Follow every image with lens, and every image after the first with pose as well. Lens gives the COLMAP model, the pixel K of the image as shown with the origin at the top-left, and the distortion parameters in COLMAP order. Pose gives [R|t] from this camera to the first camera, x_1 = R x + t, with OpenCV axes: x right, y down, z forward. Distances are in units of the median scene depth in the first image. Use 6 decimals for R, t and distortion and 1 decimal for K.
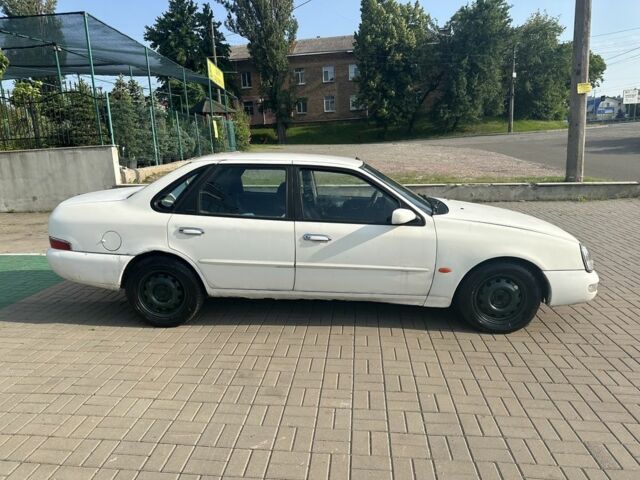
lens RADIAL K [[446.0, 0, 320.0], [0, 446.0, 240.0], [0, 0, 1]] dist [0.032695, -0.003523]
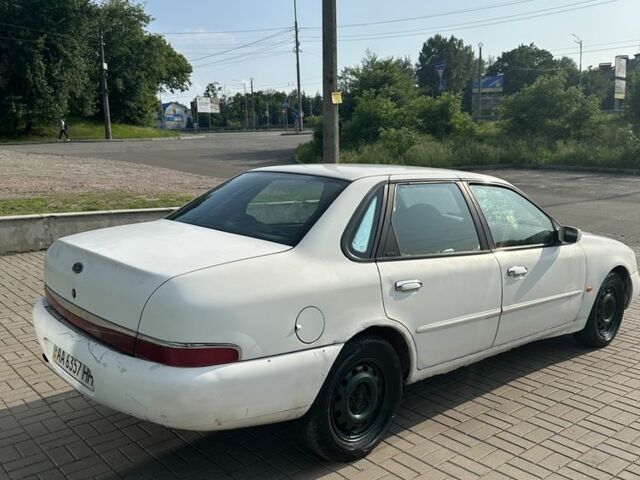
lens RADIAL K [[613.6, 0, 320.0], [0, 613.6, 240.0], [0, 0, 1]] dist [-0.009798, -0.019281]
pose [[0.708678, -0.084621, 0.700439, -0.074601], [0.134179, 0.990827, -0.016055, -0.006618], [-0.692655, 0.105362, 0.713532, 0.034970]]
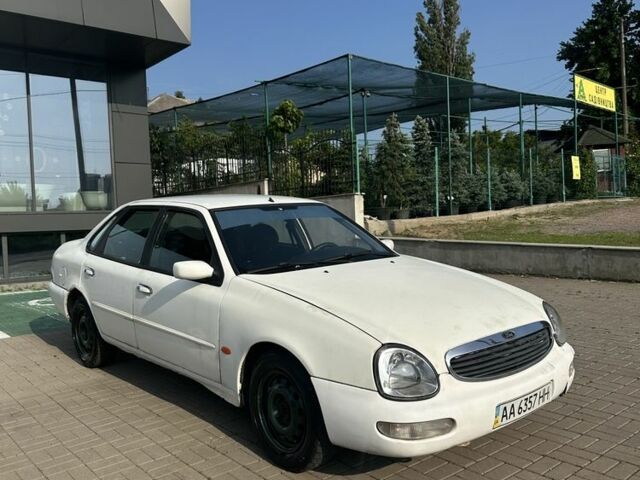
lens RADIAL K [[613.6, 0, 320.0], [0, 613.6, 240.0], [0, 0, 1]] dist [-0.009798, -0.019281]
pose [[0.703684, 0.037186, -0.709539, 0.080288], [-0.131186, 0.988260, -0.078310, -0.003798], [0.698297, 0.148187, 0.700301, 0.028953]]
